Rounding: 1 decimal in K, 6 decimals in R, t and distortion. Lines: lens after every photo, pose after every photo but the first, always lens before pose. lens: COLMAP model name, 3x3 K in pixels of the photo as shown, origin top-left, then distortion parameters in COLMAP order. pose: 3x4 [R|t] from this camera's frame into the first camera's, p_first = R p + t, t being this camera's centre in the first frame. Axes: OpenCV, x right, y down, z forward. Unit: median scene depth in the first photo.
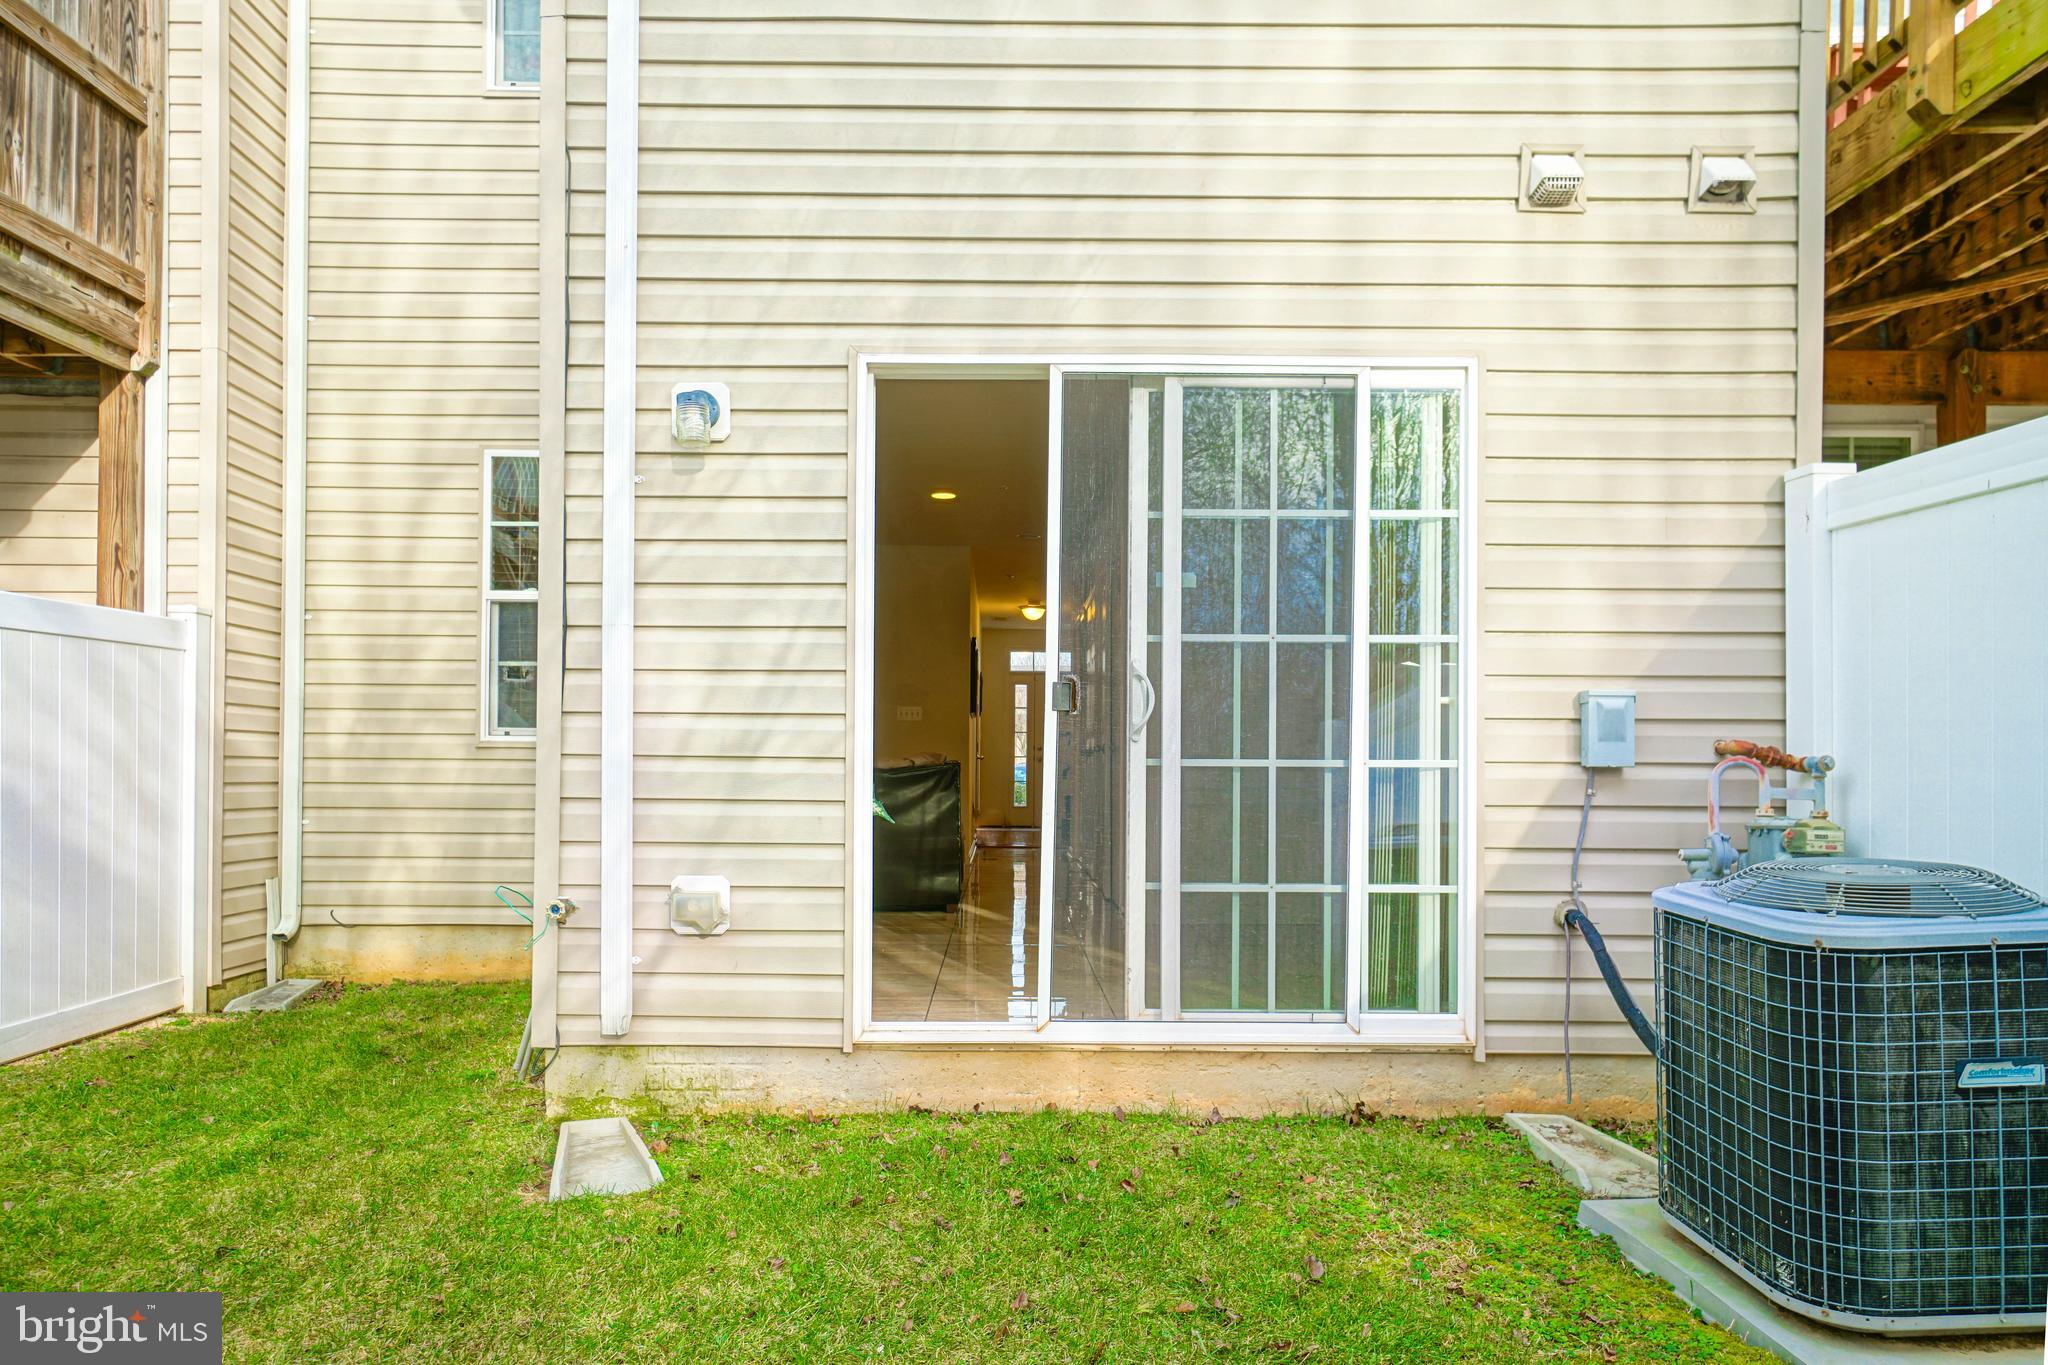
lens RADIAL K [[1389.6, 0, 999.8], [0, 1389.6, 752.8], [0, 0, 1]] dist [0.009019, 0.007073]
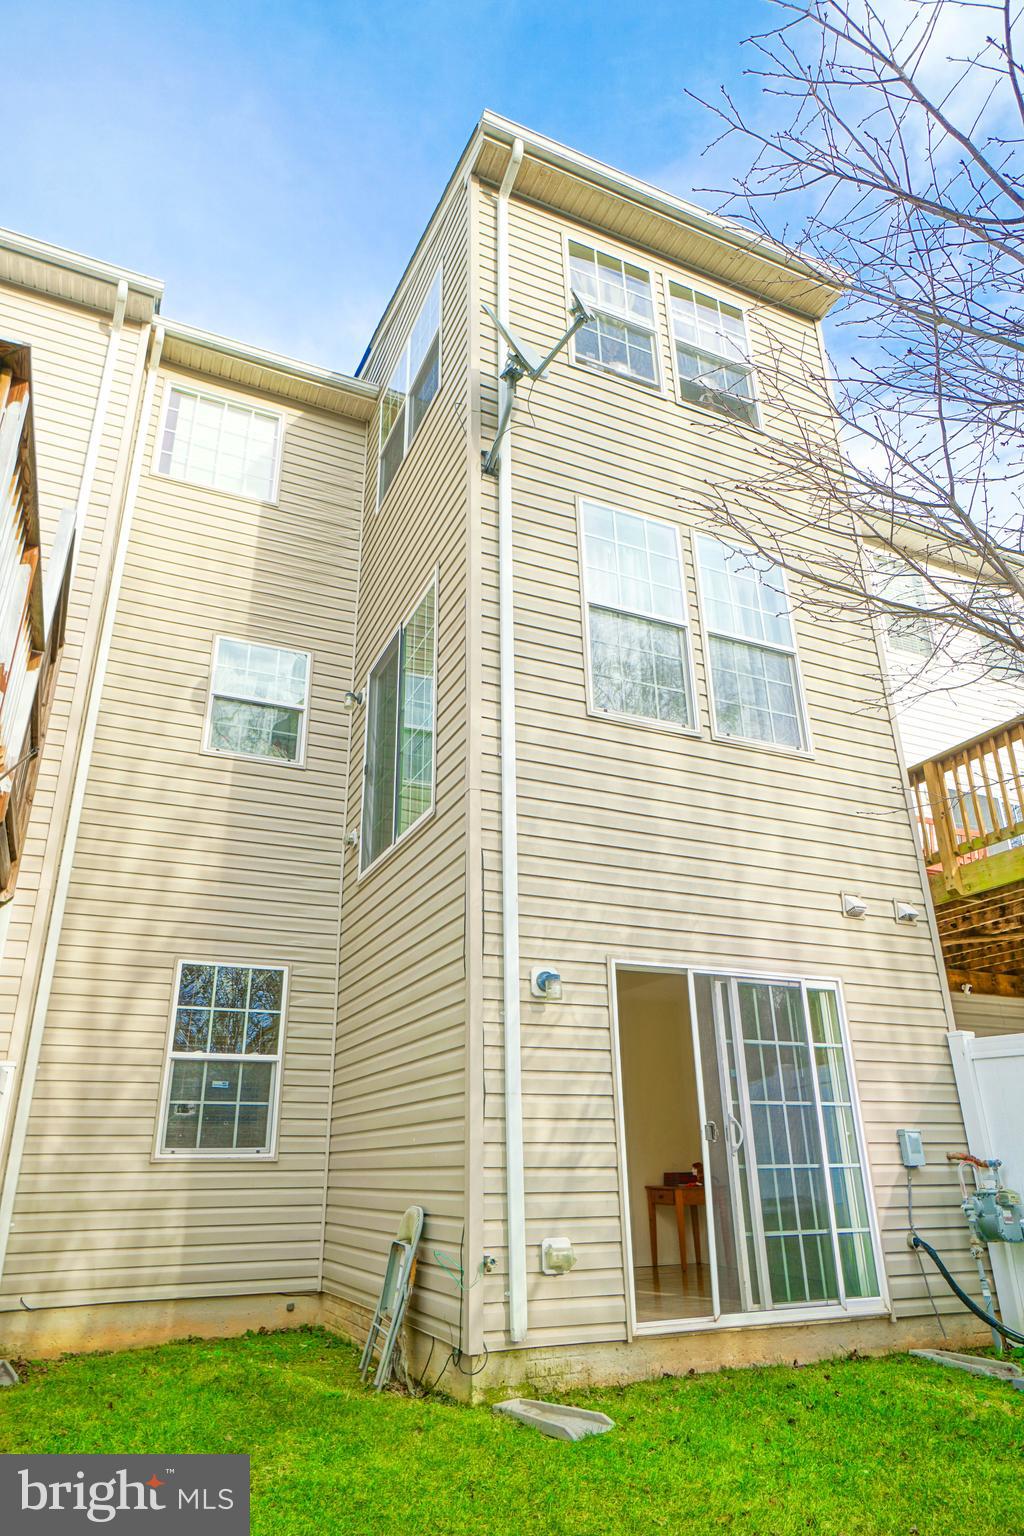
lens RADIAL K [[943.8, 0, 508.7], [0, 943.8, 769.9], [0, 0, 1]] dist [0.004298, 0.008051]
pose [[0.914972, 0.141474, 0.377903, -0.818994], [0.011542, 0.926966, -0.374968, -0.016966], [-0.403351, 0.347447, 0.846515, -0.243783]]
